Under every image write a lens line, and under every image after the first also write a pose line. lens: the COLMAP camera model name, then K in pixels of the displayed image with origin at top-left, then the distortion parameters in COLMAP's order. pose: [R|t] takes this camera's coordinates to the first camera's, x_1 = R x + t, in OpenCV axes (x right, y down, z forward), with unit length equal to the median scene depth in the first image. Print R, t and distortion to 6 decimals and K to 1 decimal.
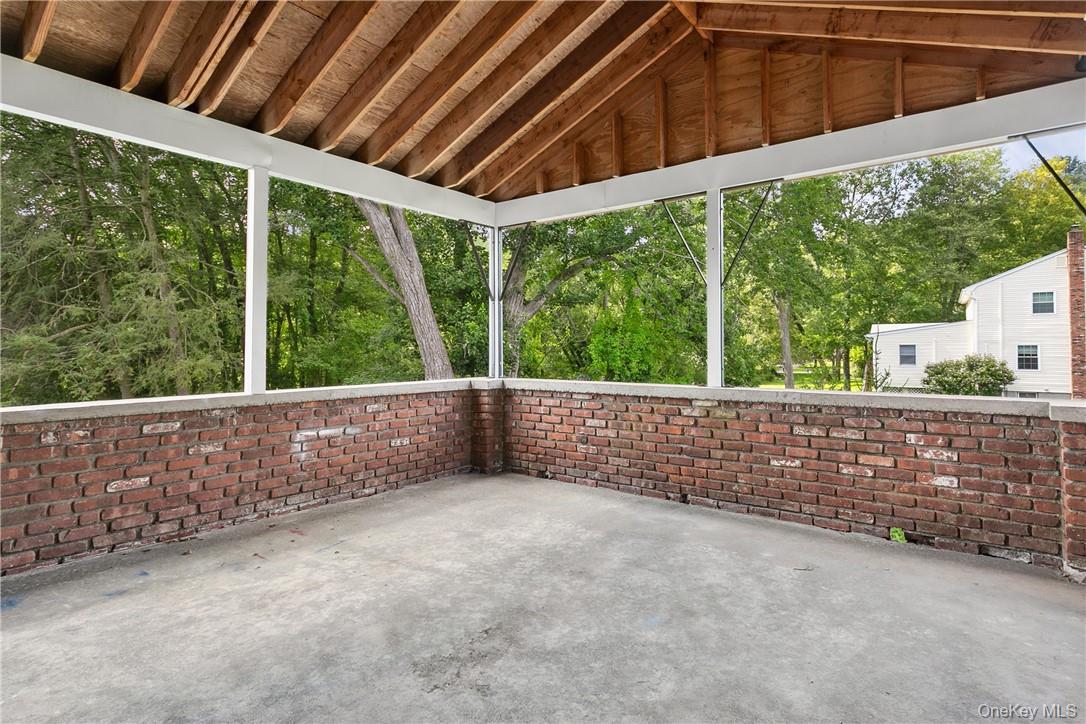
lens RADIAL K [[559.2, 0, 544.5], [0, 559.2, 339.6], [0, 0, 1]] dist [-0.002032, 0.002536]
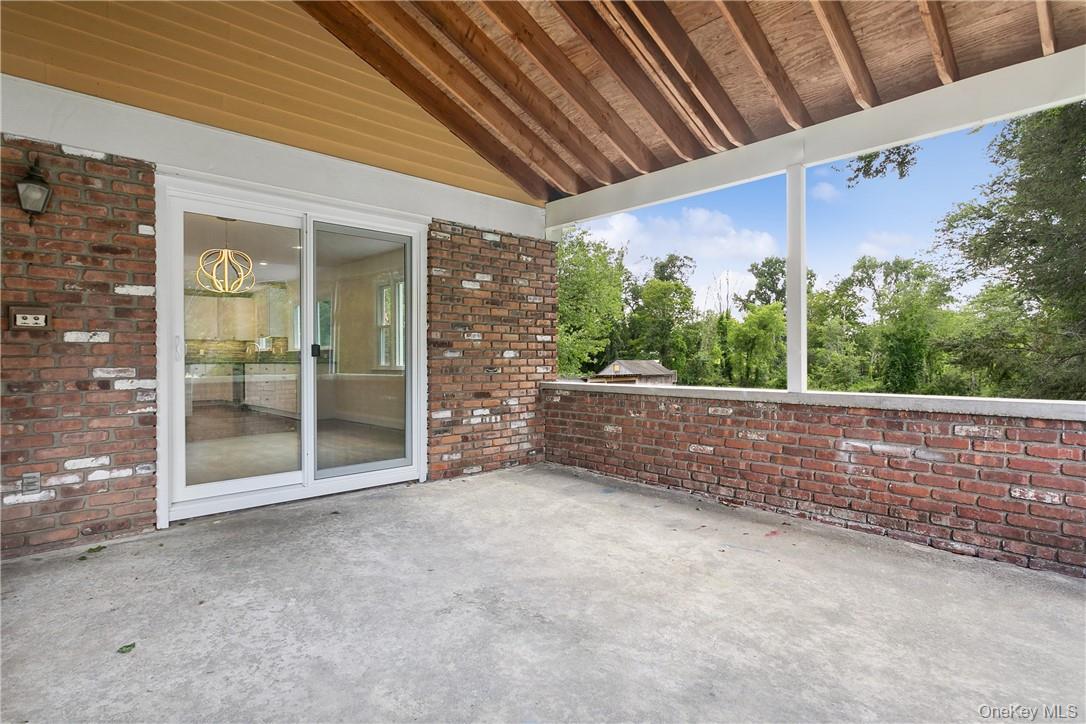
lens RADIAL K [[559.2, 0, 547.1], [0, 559.2, 360.4], [0, 0, 1]] dist [-0.002032, 0.002536]
pose [[-0.158562, 0.005453, -0.987334, 0.625128], [0.020483, 0.999788, 0.002232, 0.031946], [0.987136, -0.019869, -0.158640, 0.814152]]
